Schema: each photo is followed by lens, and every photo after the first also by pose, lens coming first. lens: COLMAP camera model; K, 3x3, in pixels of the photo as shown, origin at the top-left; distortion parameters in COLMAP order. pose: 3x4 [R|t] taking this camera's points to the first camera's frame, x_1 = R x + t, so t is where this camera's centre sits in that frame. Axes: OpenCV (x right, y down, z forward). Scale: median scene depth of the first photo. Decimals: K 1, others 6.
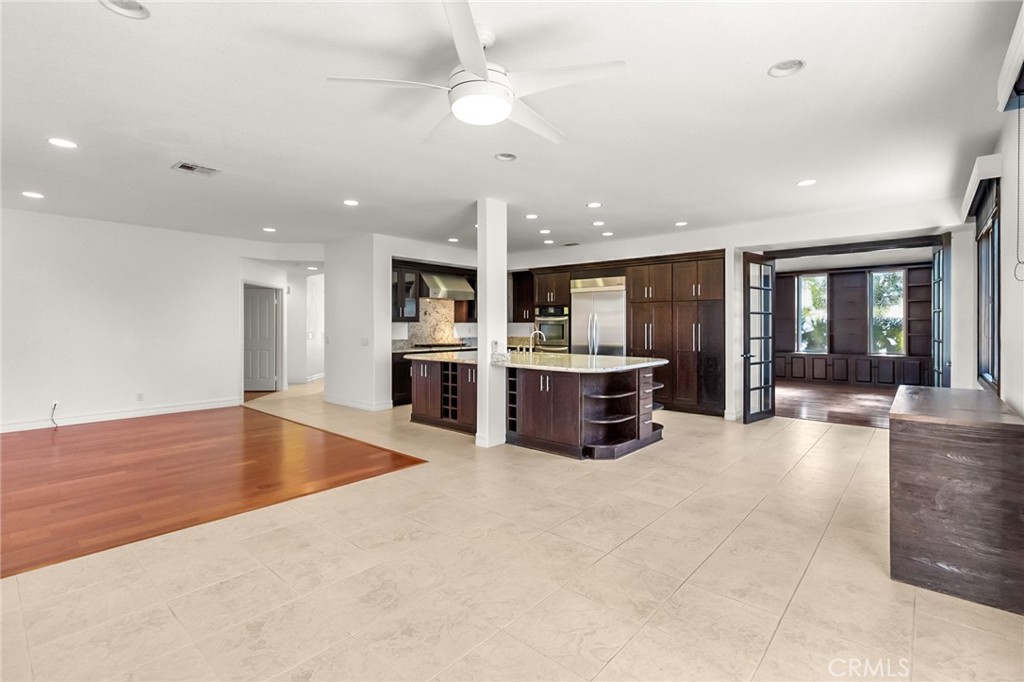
lens RADIAL K [[472.2, 0, 513.3], [0, 472.2, 335.7], [0, 0, 1]] dist [0.004065, 0.000183]
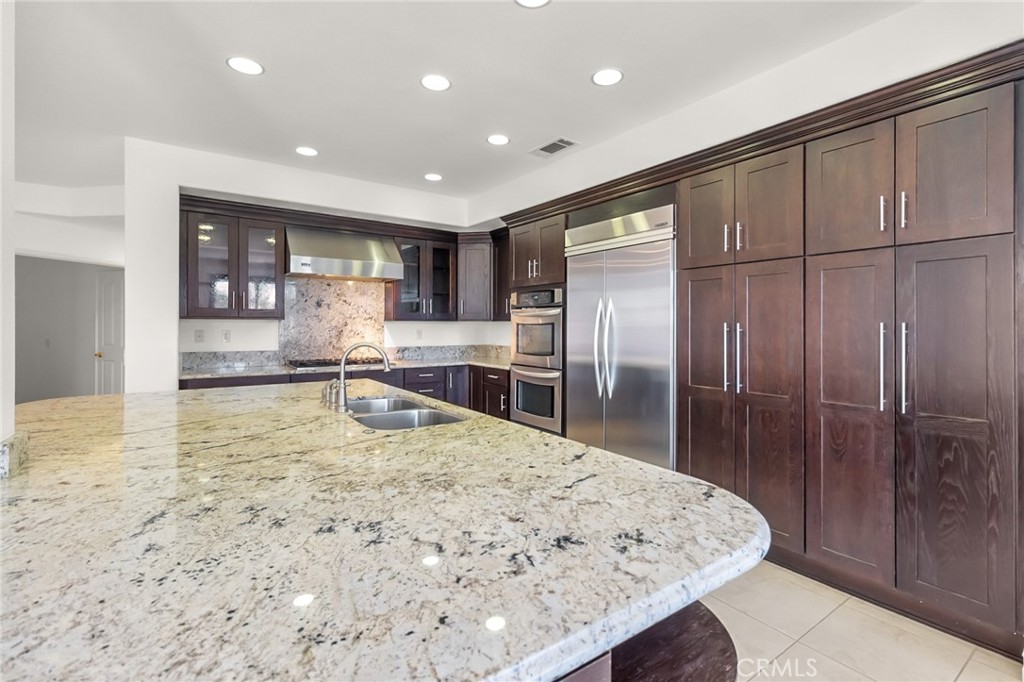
lens RADIAL K [[472.2, 0, 513.0], [0, 472.2, 331.0], [0, 0, 1]] dist [0.004065, 0.000183]
pose [[0.970900, 0.005915, -0.239412, 0.199874], [-0.008755, 0.999903, -0.010801, -0.012748], [0.239325, 0.012583, 0.970858, 0.577186]]
